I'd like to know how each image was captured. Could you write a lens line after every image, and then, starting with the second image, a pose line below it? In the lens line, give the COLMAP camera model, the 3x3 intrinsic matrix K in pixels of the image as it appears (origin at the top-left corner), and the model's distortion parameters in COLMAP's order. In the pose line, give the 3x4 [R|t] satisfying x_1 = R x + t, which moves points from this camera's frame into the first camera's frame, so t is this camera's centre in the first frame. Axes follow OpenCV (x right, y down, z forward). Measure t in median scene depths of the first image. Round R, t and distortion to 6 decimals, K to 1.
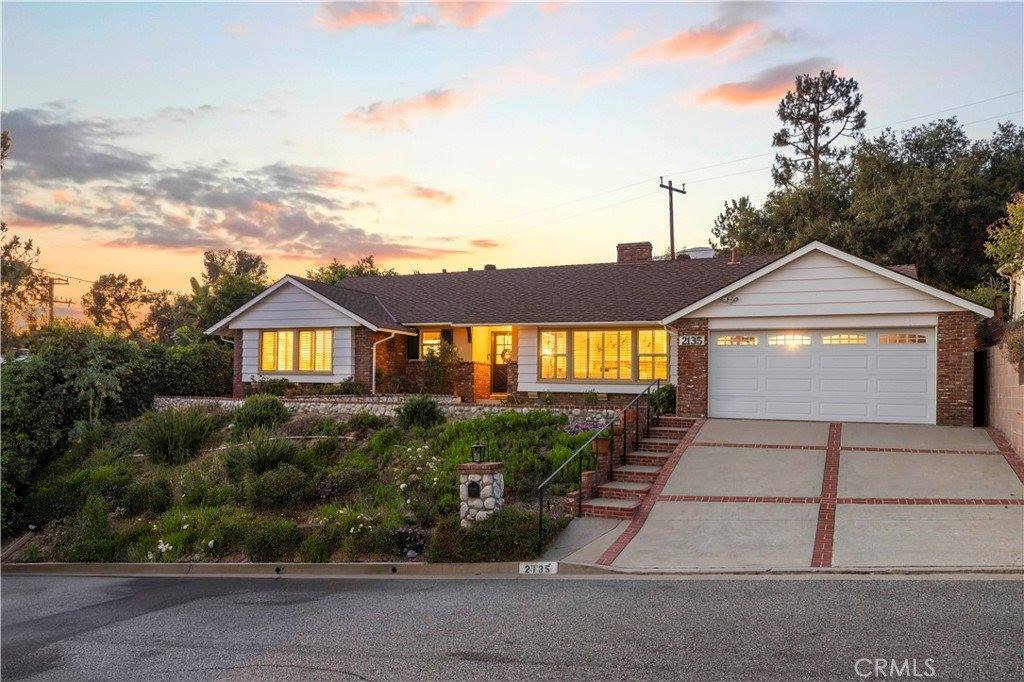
lens RADIAL K [[736.4, 0, 512.0], [0, 736.4, 370.9], [0, 0, 1]] dist [-0.004407, -0.000374]
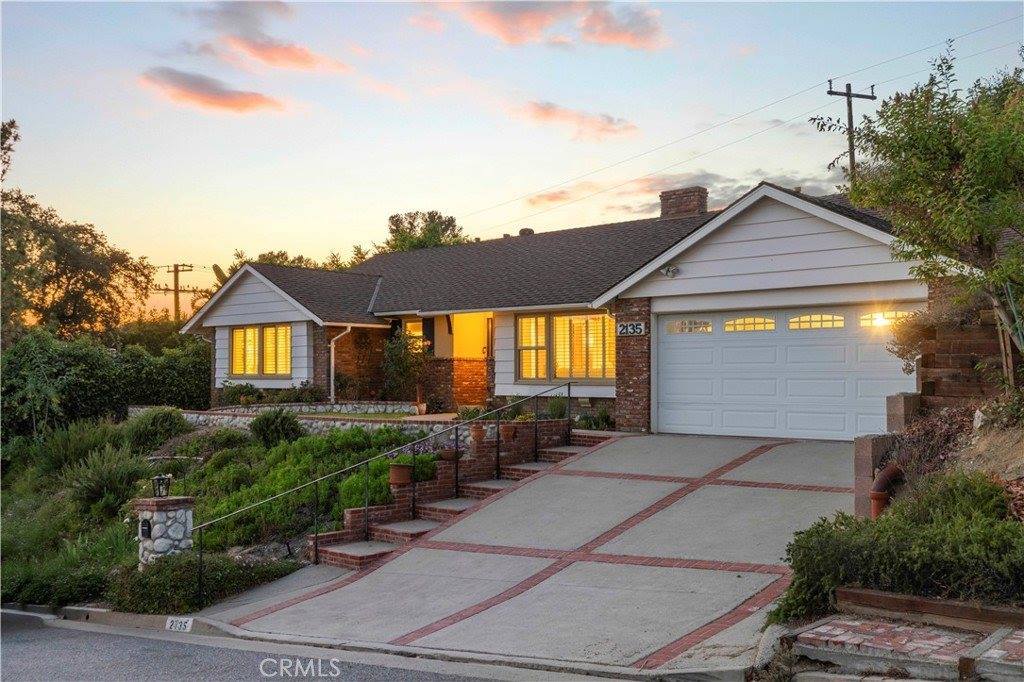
lens RADIAL K [[975.8, 0, 515.0], [0, 975.8, 353.5], [0, 0, 1]] dist [-0.003181, 0.000773]
pose [[0.950484, -0.027716, -0.309534, 0.347032], [0.028461, 0.999593, -0.002110, -0.013971], [0.309466, -0.006804, 0.950886, 0.024026]]
